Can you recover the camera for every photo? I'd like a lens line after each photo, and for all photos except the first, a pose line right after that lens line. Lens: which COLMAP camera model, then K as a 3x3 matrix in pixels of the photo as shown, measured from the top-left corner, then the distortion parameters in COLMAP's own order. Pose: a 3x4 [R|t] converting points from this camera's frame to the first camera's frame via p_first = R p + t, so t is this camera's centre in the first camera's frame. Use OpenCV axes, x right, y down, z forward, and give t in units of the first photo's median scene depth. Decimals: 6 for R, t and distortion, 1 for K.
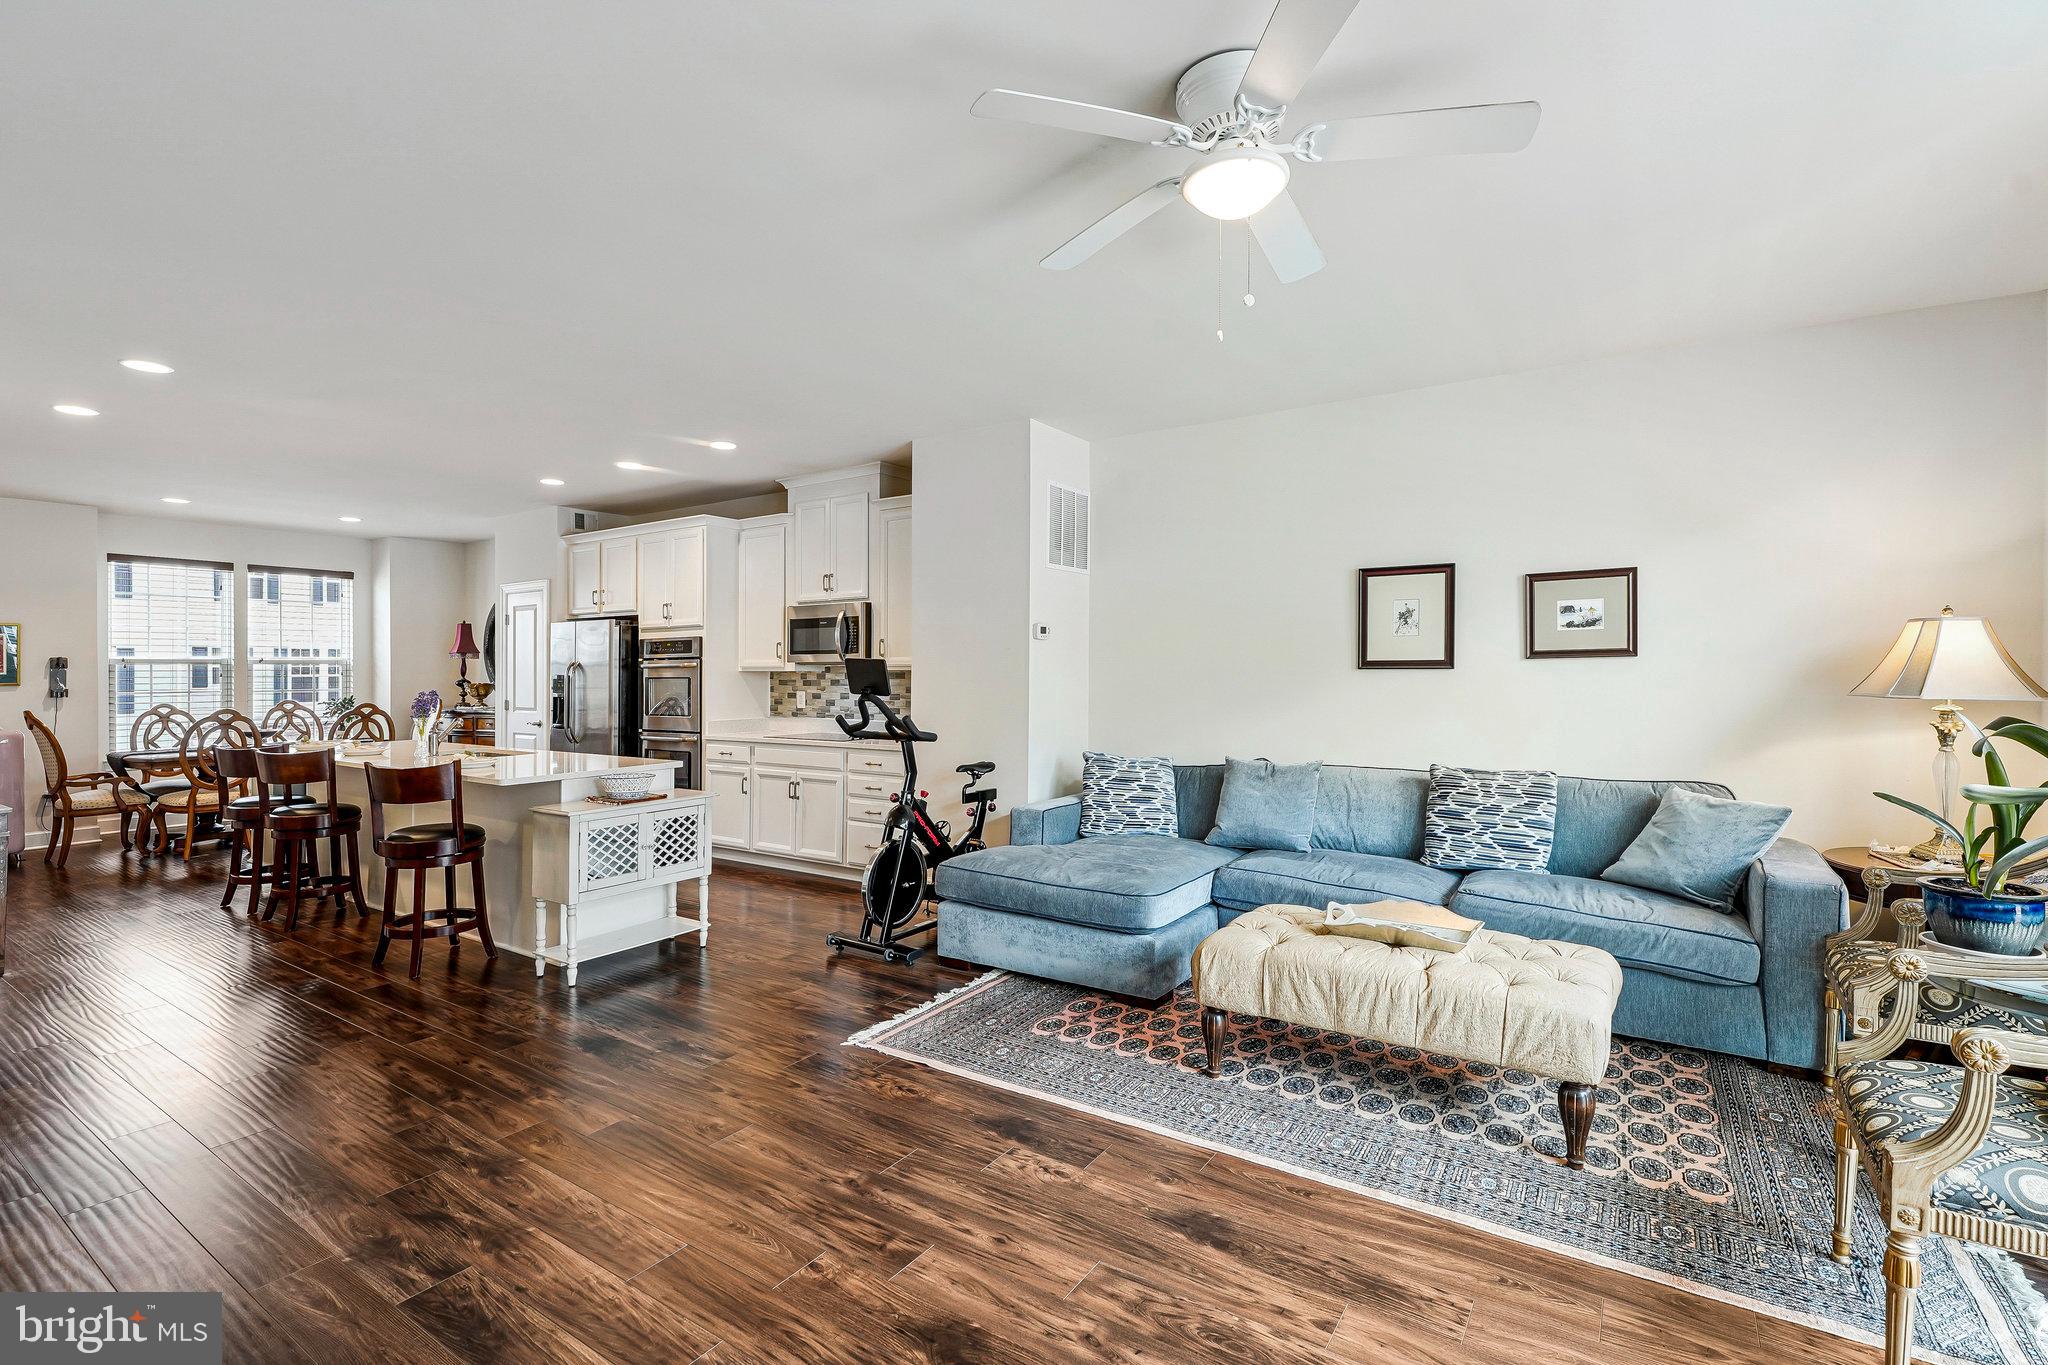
lens RADIAL K [[911.4, 0, 1045.8], [0, 911.4, 697.9], [0, 0, 1]] dist [0.004964, 0.000248]
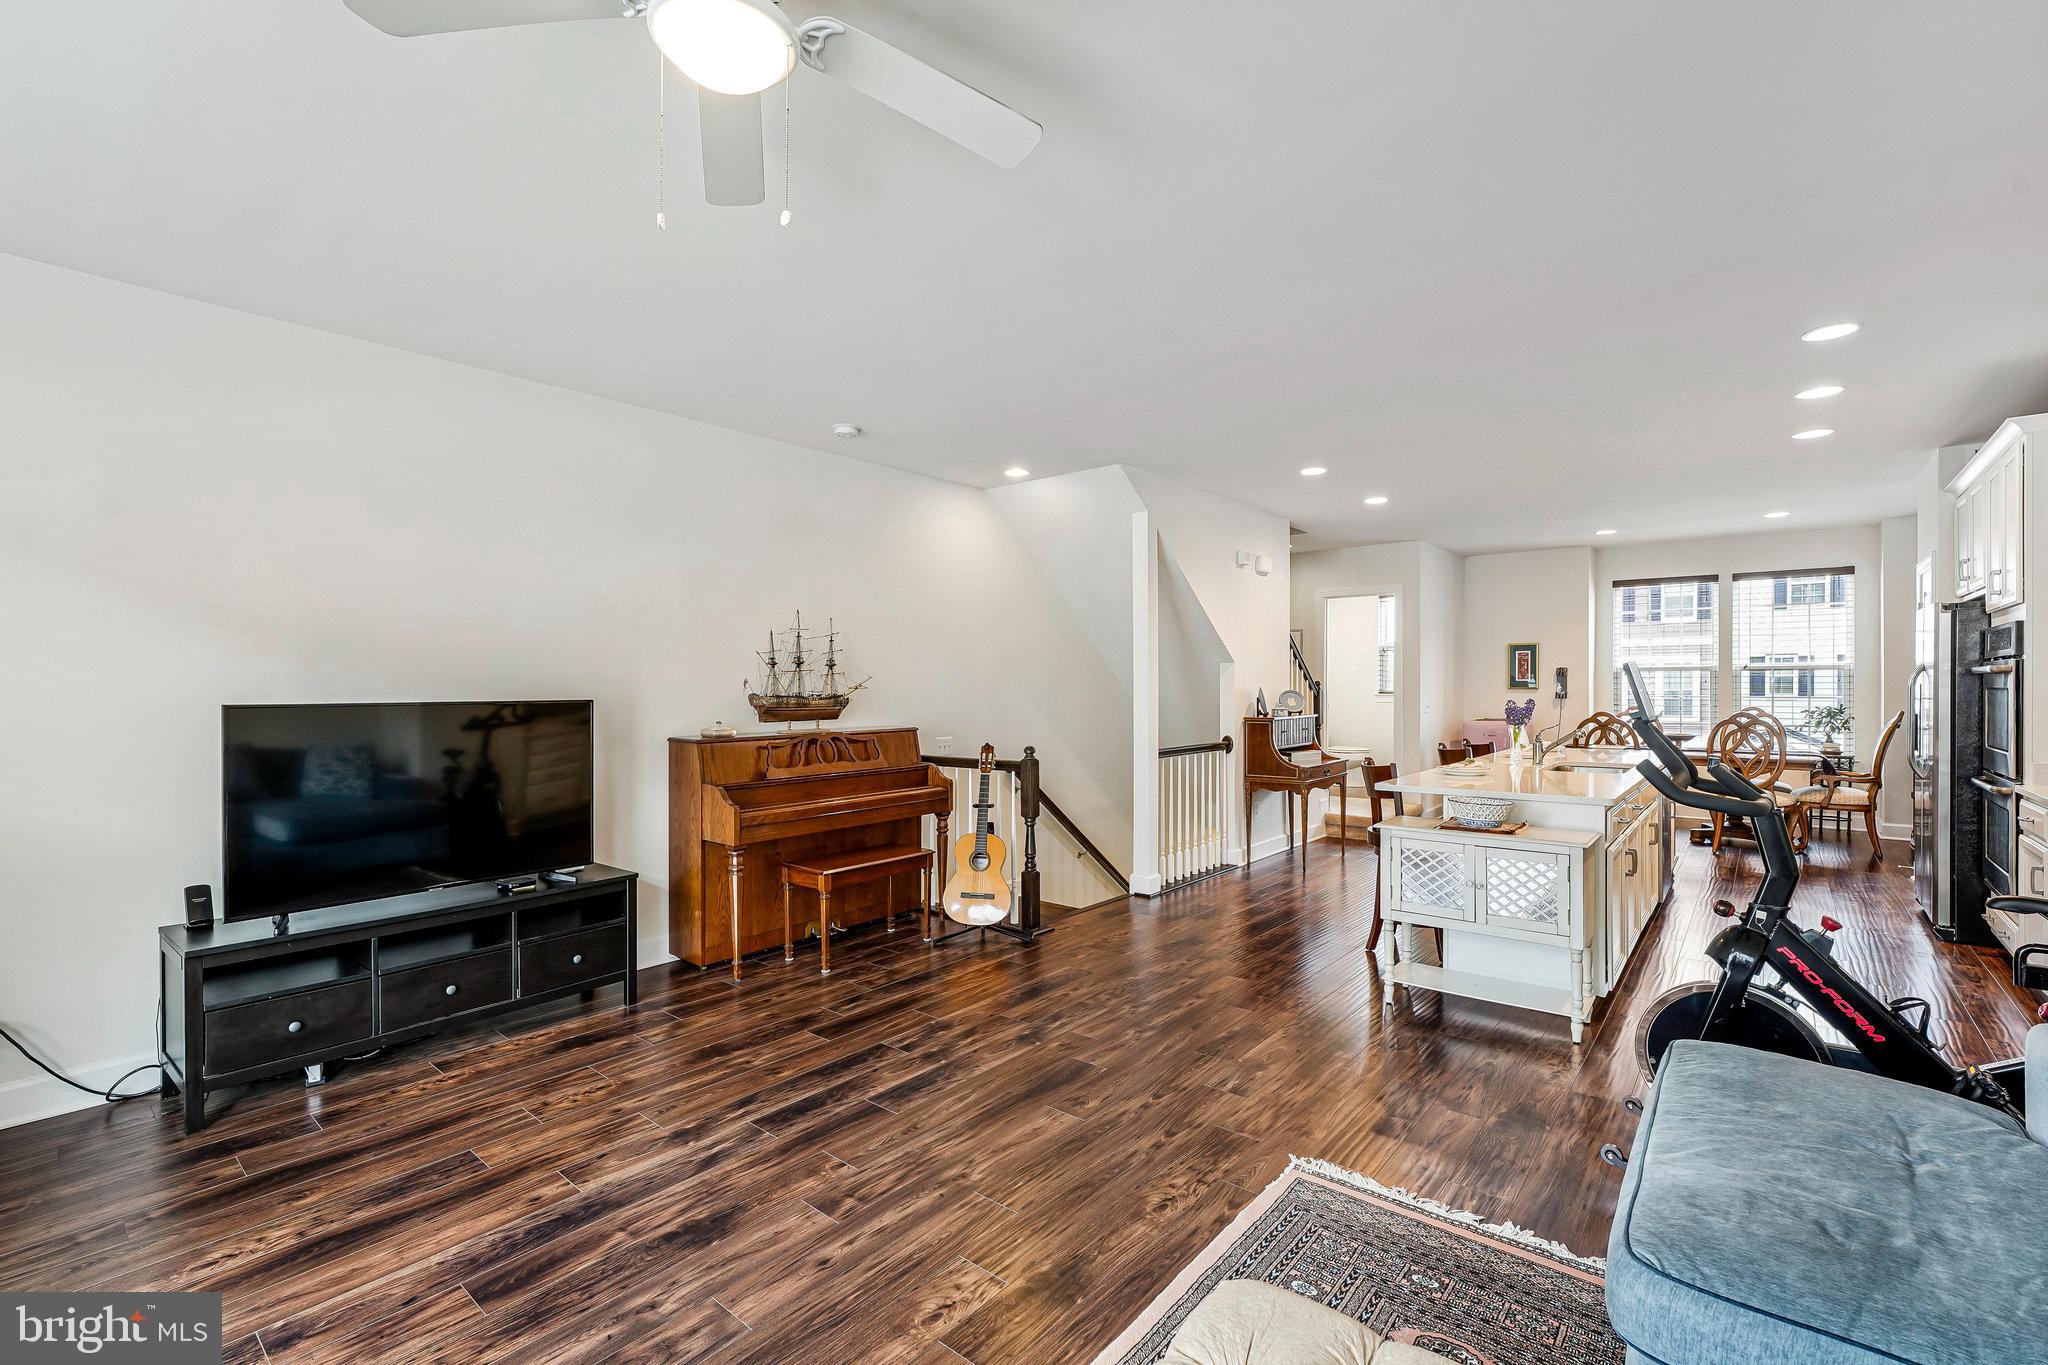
lens RADIAL K [[912.1, 0, 1035.9], [0, 912.1, 681.1], [0, 0, 1]] dist [-0.009288, -0.000090]
pose [[-0.110826, 0.002767, -0.993836, 0.492233], [-0.024155, 0.999693, 0.005477, -0.026229], [0.993546, 0.024613, -0.110725, 0.721146]]
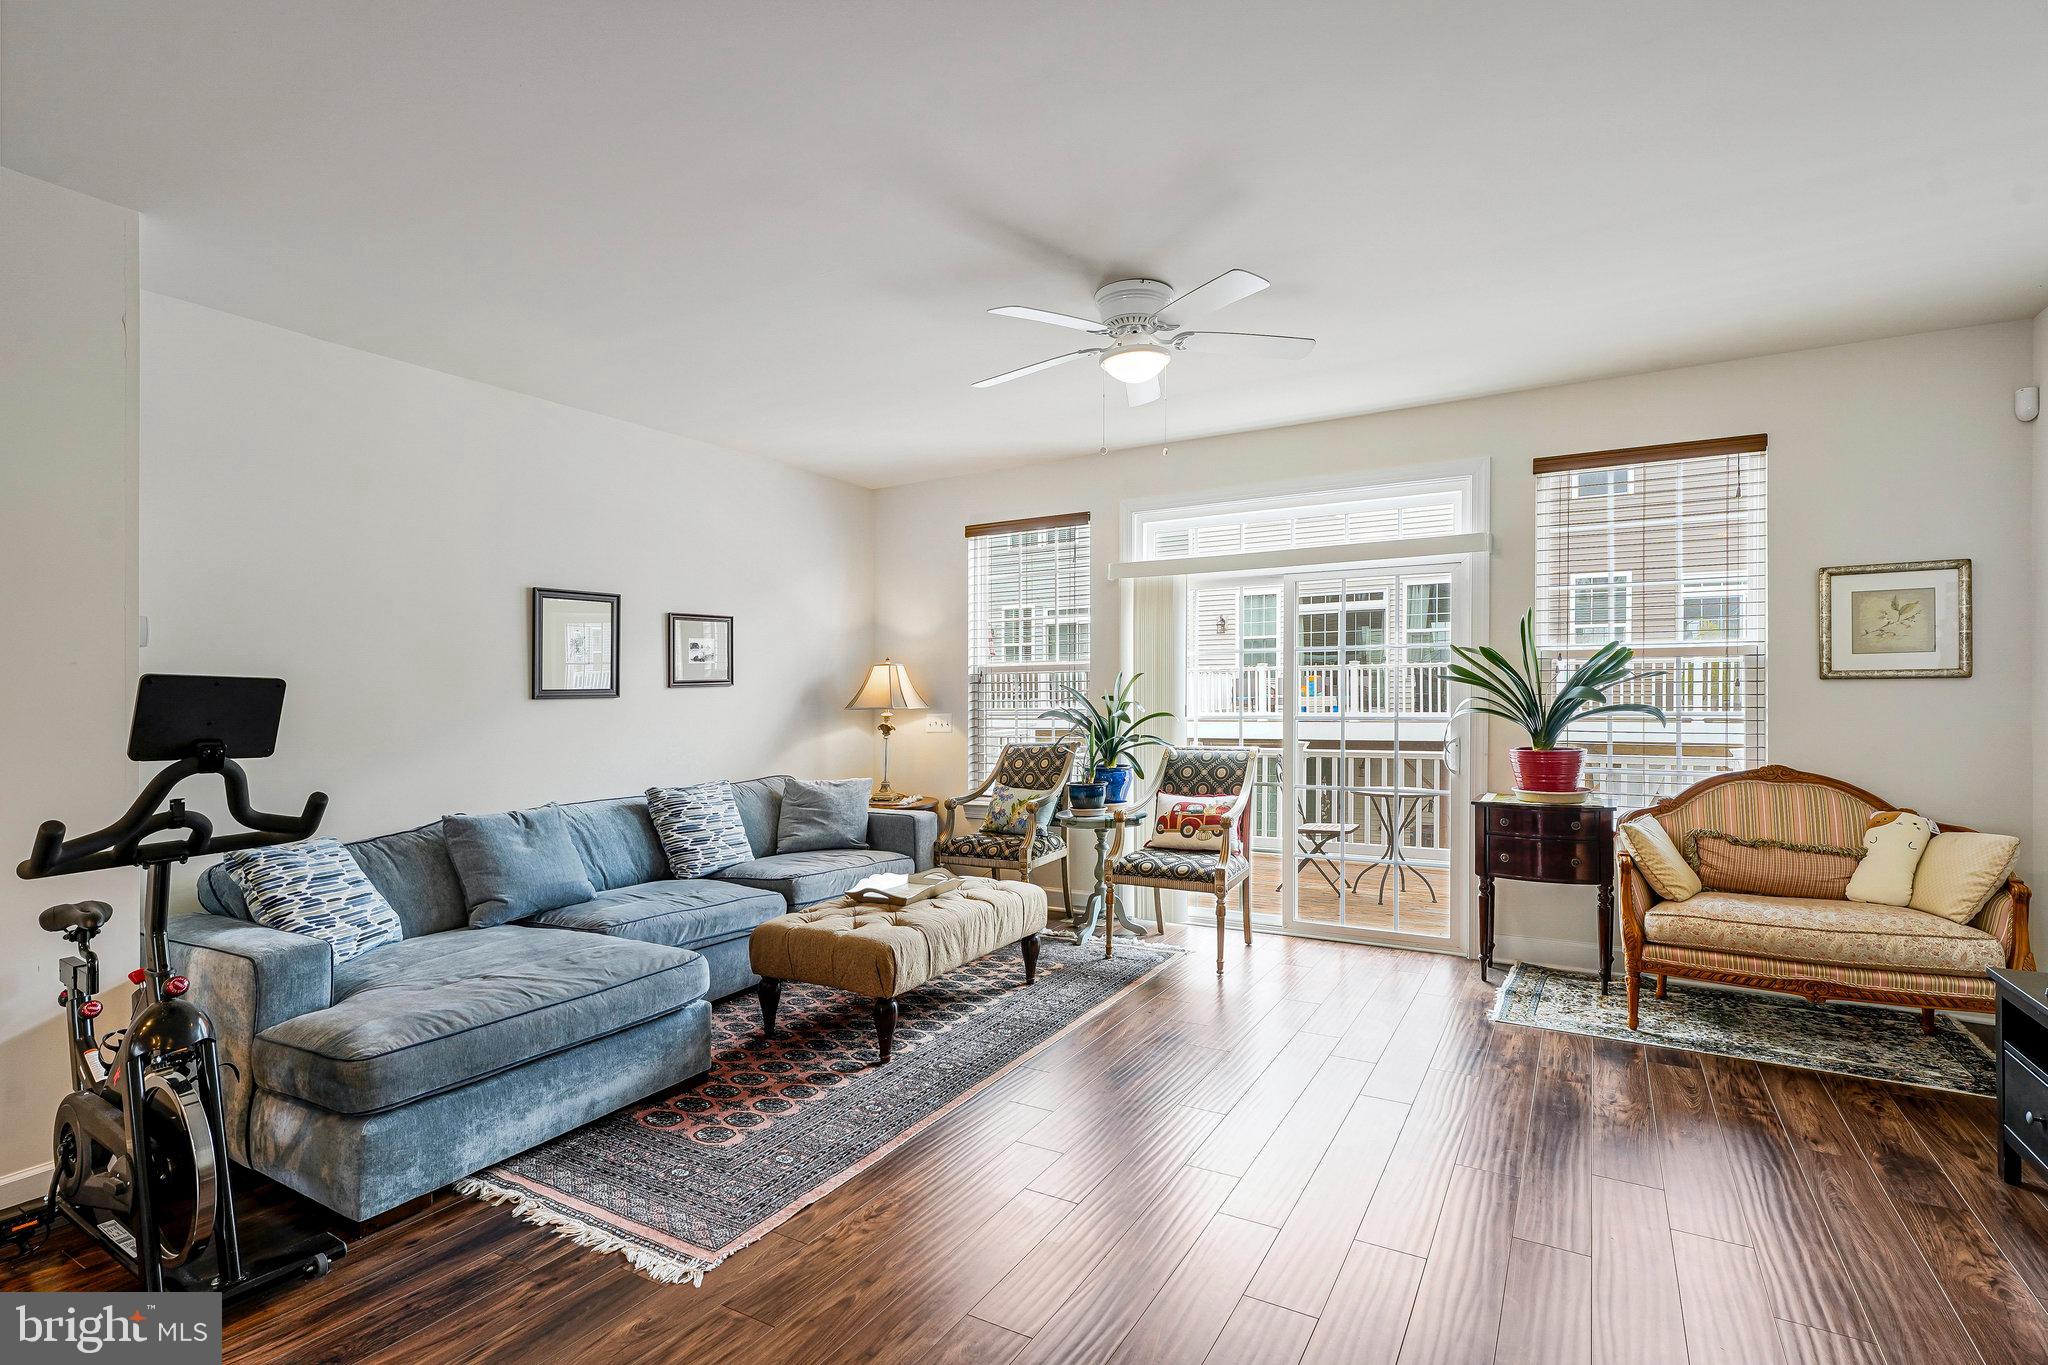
lens RADIAL K [[985.3, 0, 1015.7], [0, 985.3, 692.2], [0, 0, 1]] dist [0.023948, -0.000359]
pose [[-0.025932, 0.006408, 0.999643, -0.774634], [0.055034, 0.998472, -0.004973, -0.007792], [-0.998148, 0.054886, -0.026245, 0.655969]]
